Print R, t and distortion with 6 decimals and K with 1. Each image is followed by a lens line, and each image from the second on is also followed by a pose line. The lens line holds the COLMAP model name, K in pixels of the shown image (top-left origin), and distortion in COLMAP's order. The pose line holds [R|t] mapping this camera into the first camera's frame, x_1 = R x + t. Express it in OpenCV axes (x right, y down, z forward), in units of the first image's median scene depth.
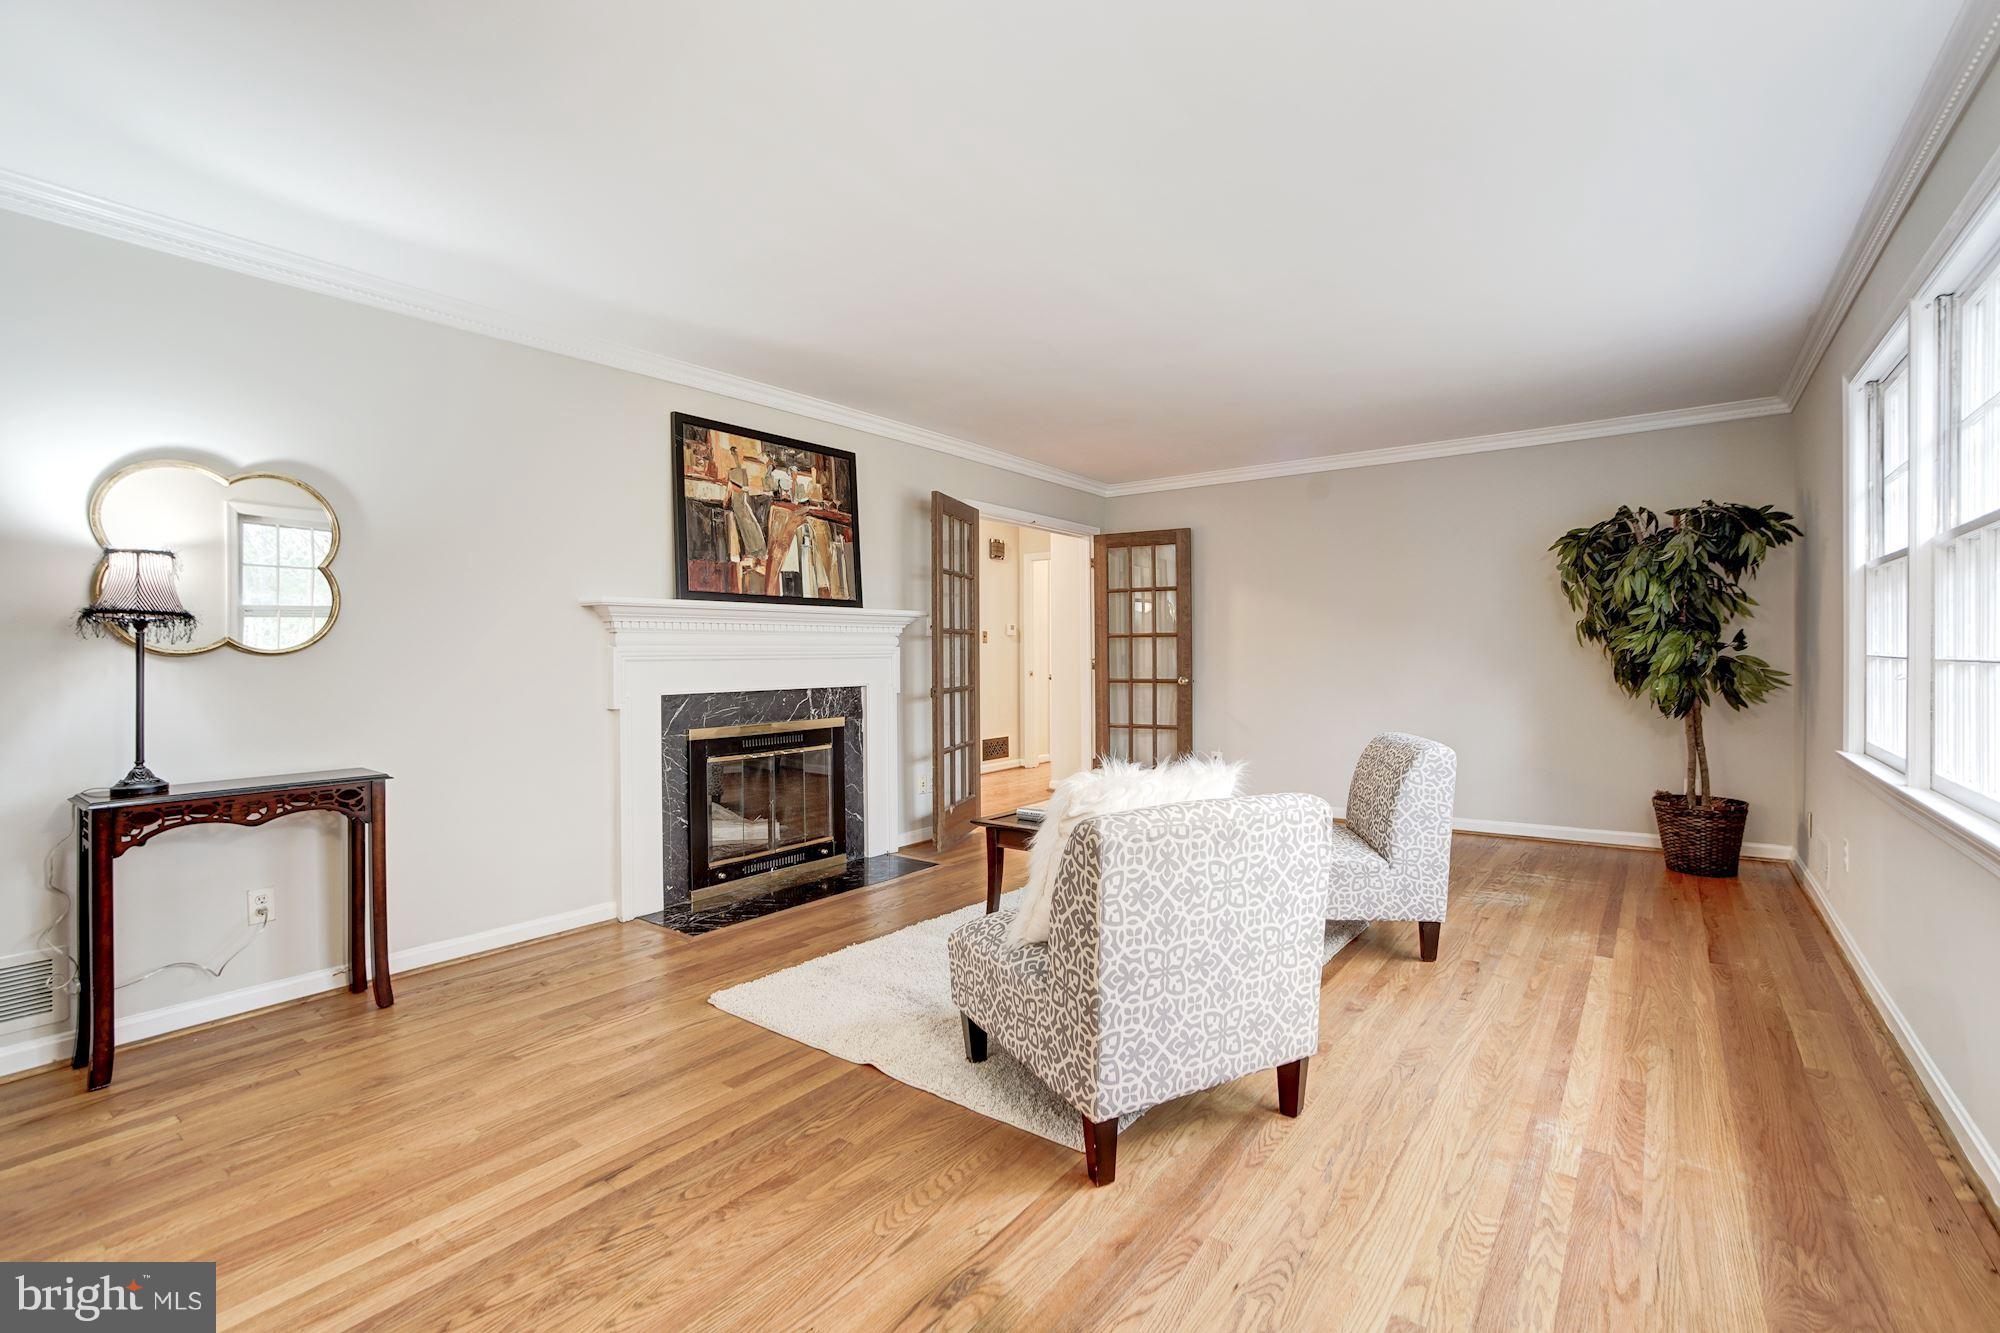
lens RADIAL K [[874.3, 0, 998.4], [0, 874.3, 651.7], [0, 0, 1]] dist [-0.041265, 0.015472]
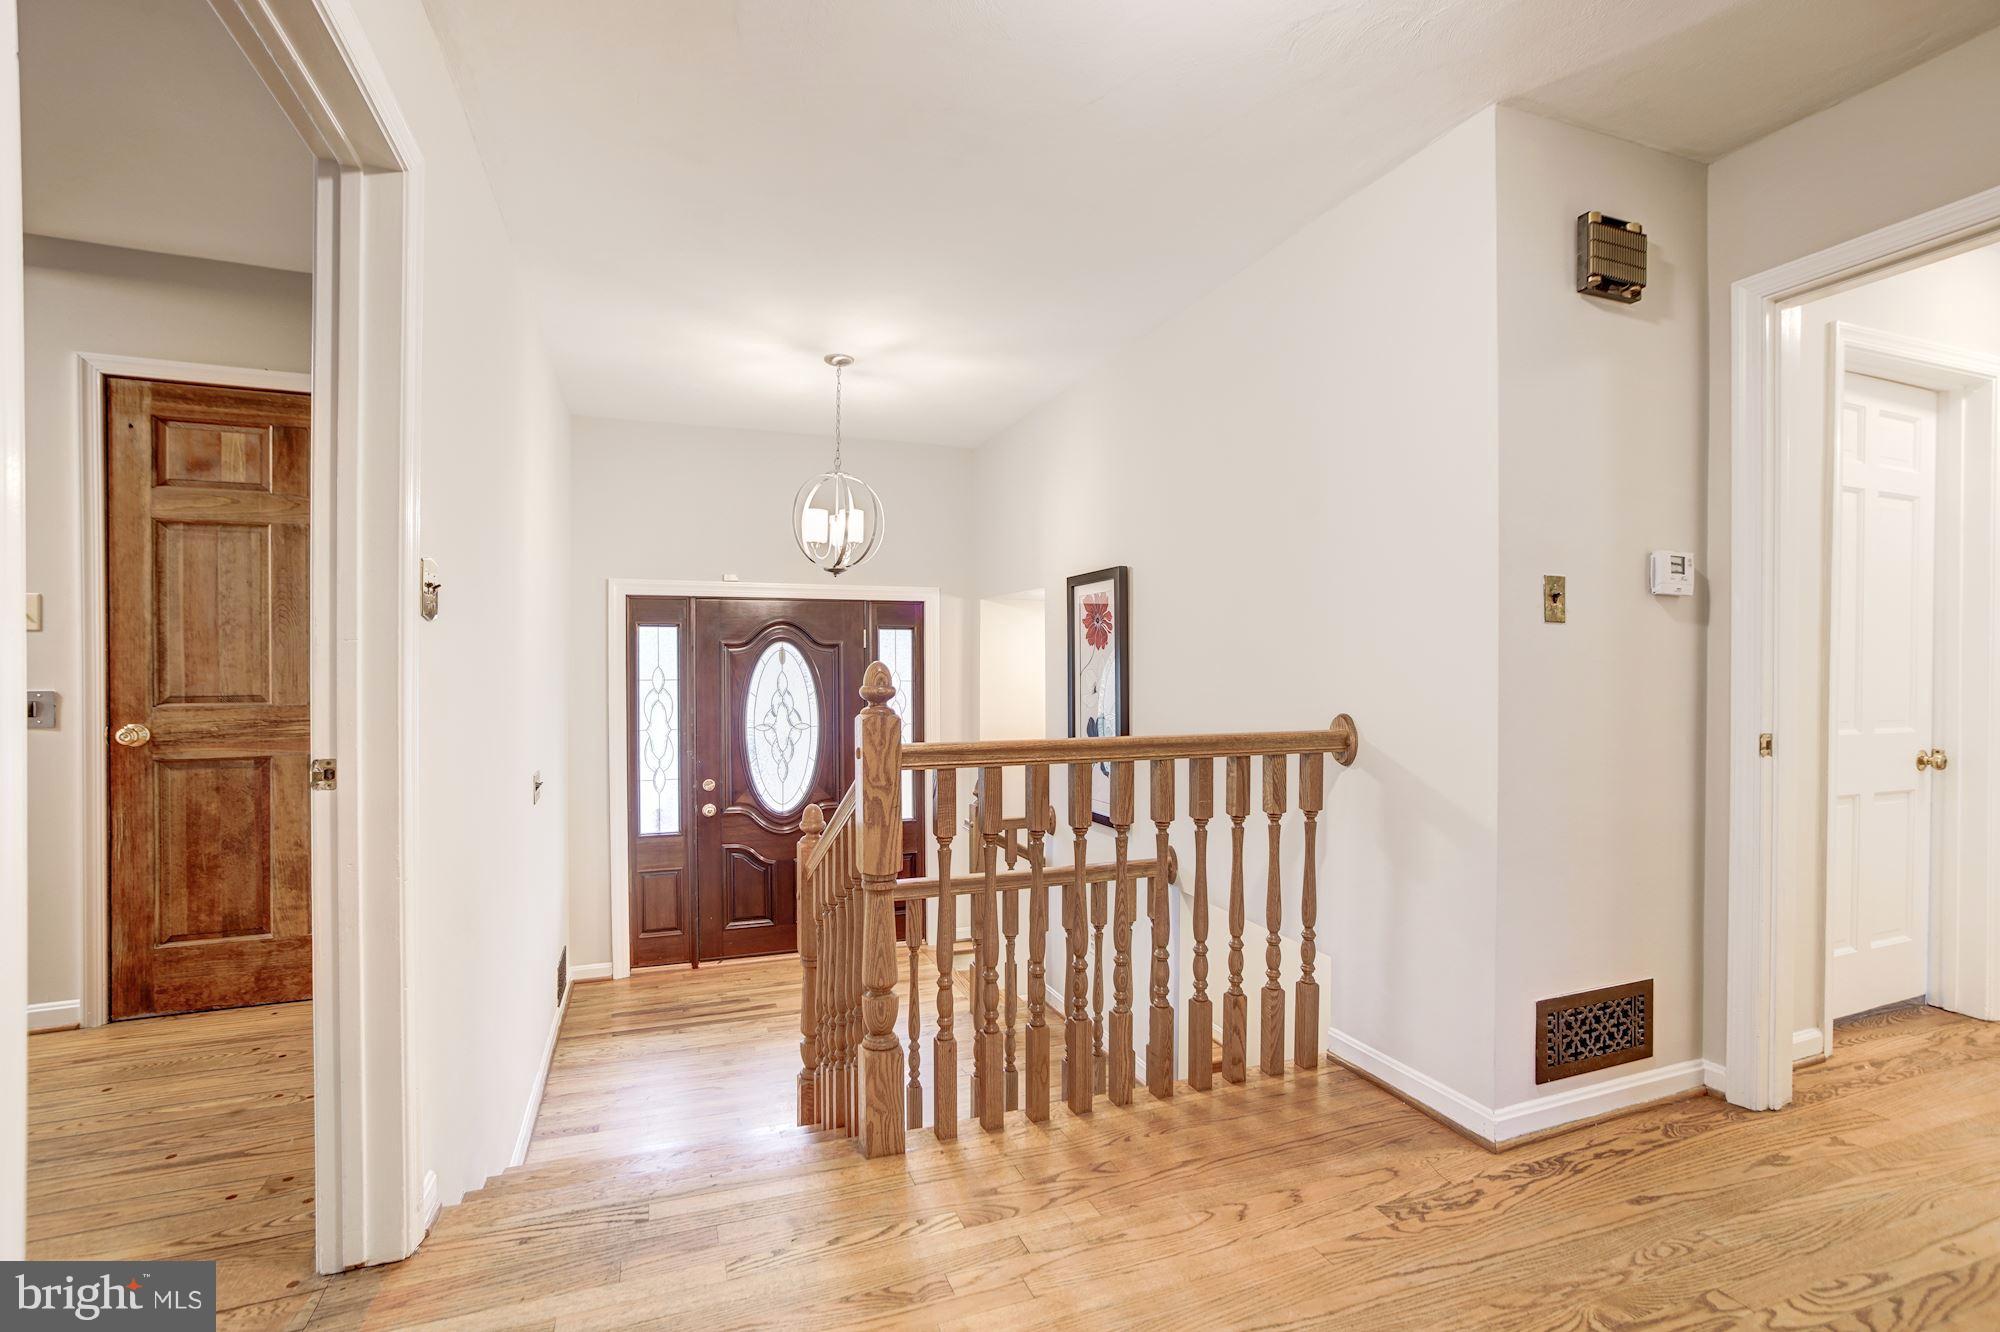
lens RADIAL K [[874.3, 0, 999.0], [0, 874.3, 666.9], [0, 0, 1]] dist [-0.041265, 0.015472]
pose [[0.850423, 0.004474, -0.526080, -0.043077], [-0.003244, 0.999989, 0.003260, 0.004727], [0.526089, -0.001065, 0.850429, 1.368650]]
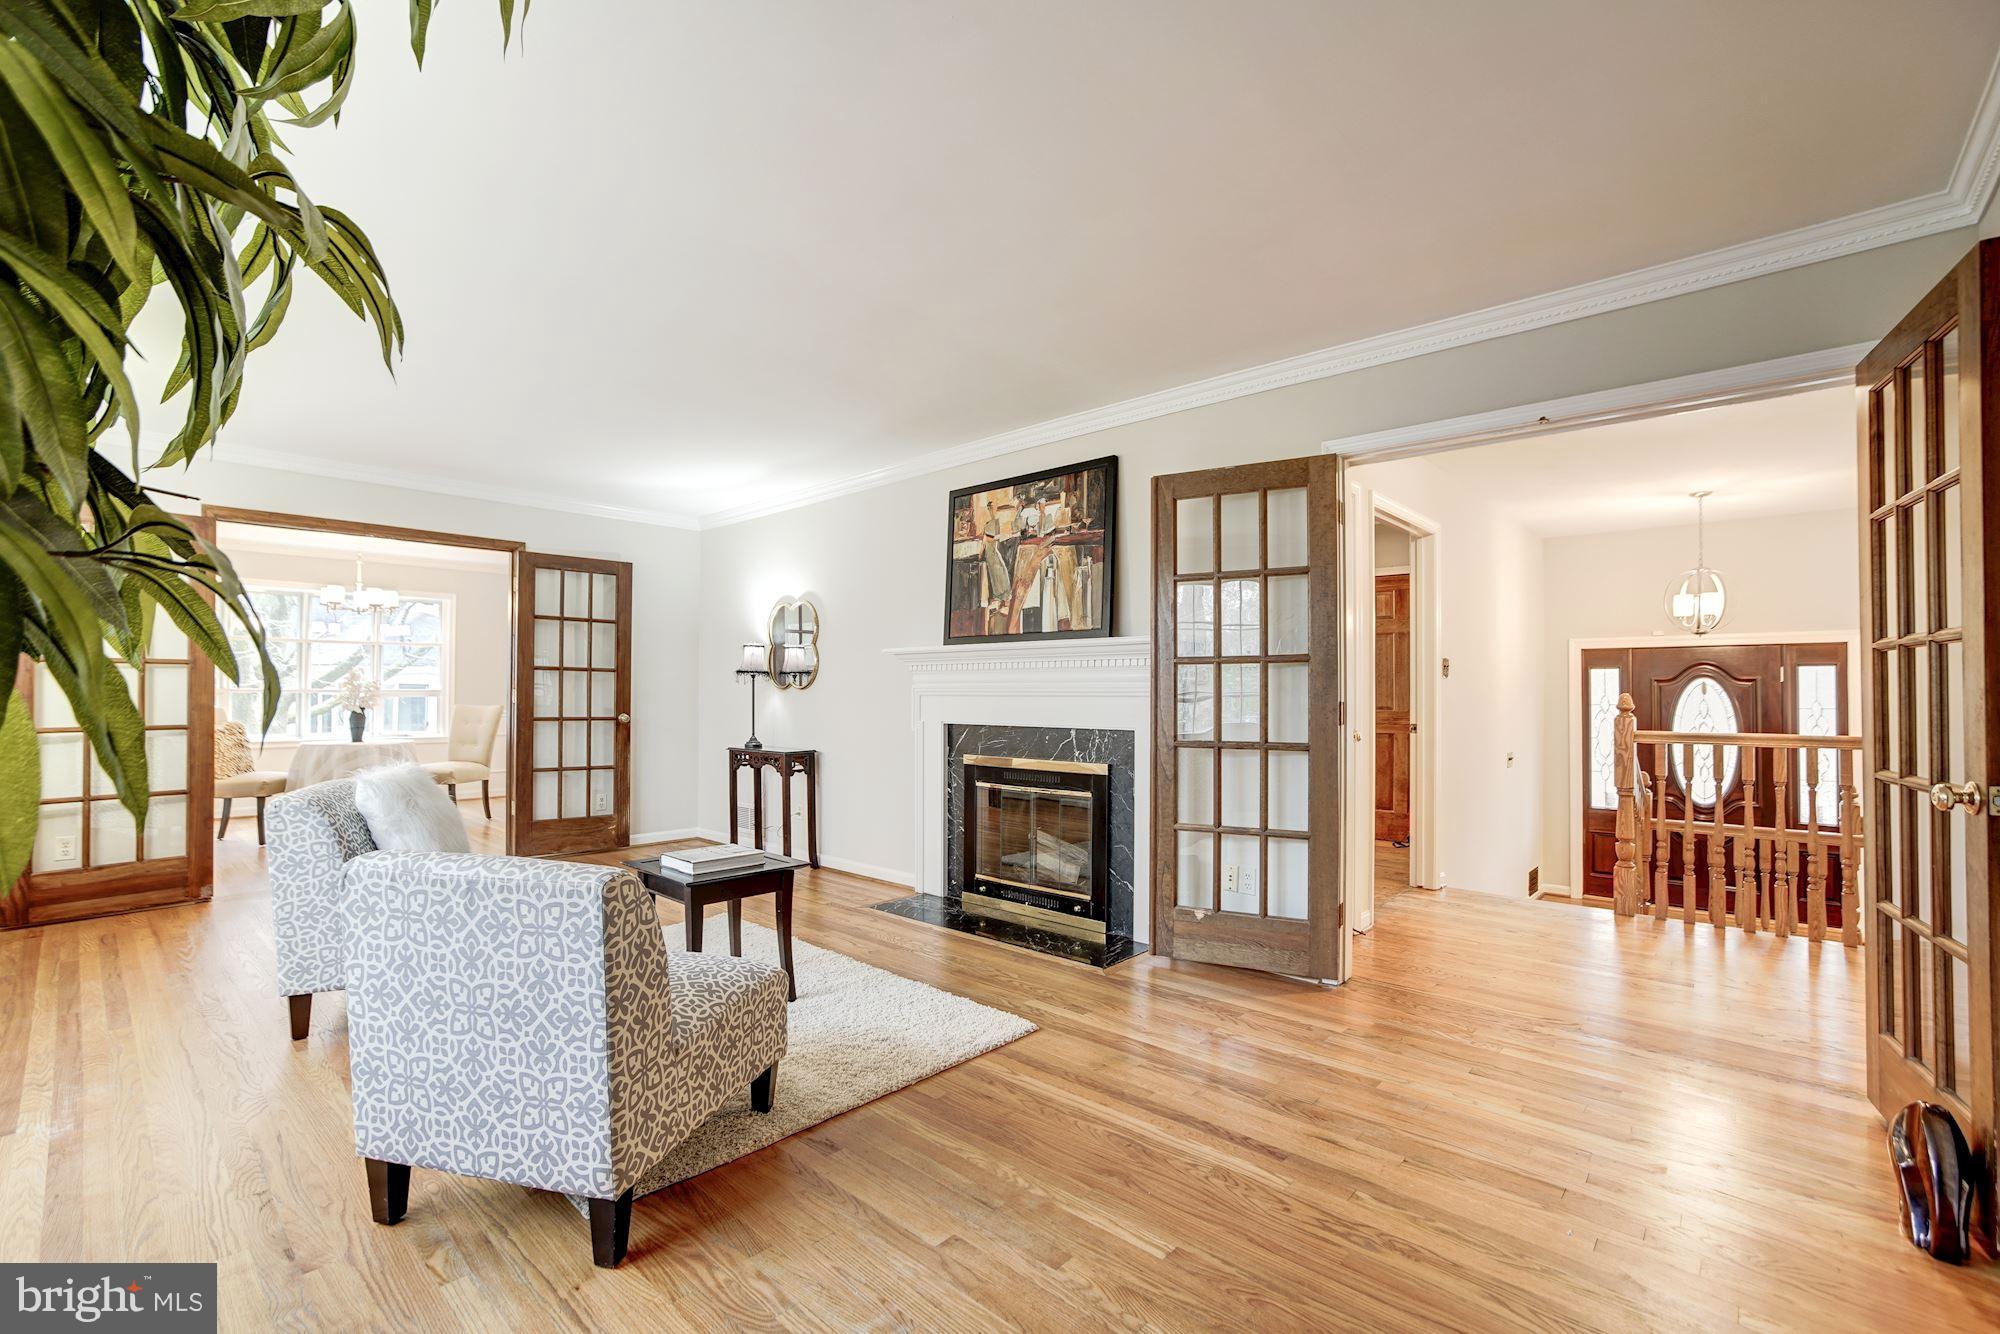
lens RADIAL K [[874.3, 0, 1006.2], [0, 874.3, 683.4], [0, 0, 1]] dist [-0.041265, 0.015472]
pose [[-0.075541, -0.006968, -0.997118, 0.758097], [-0.003979, 0.999970, -0.006687, 0.000867], [0.997135, 0.003462, -0.075567, 1.056671]]
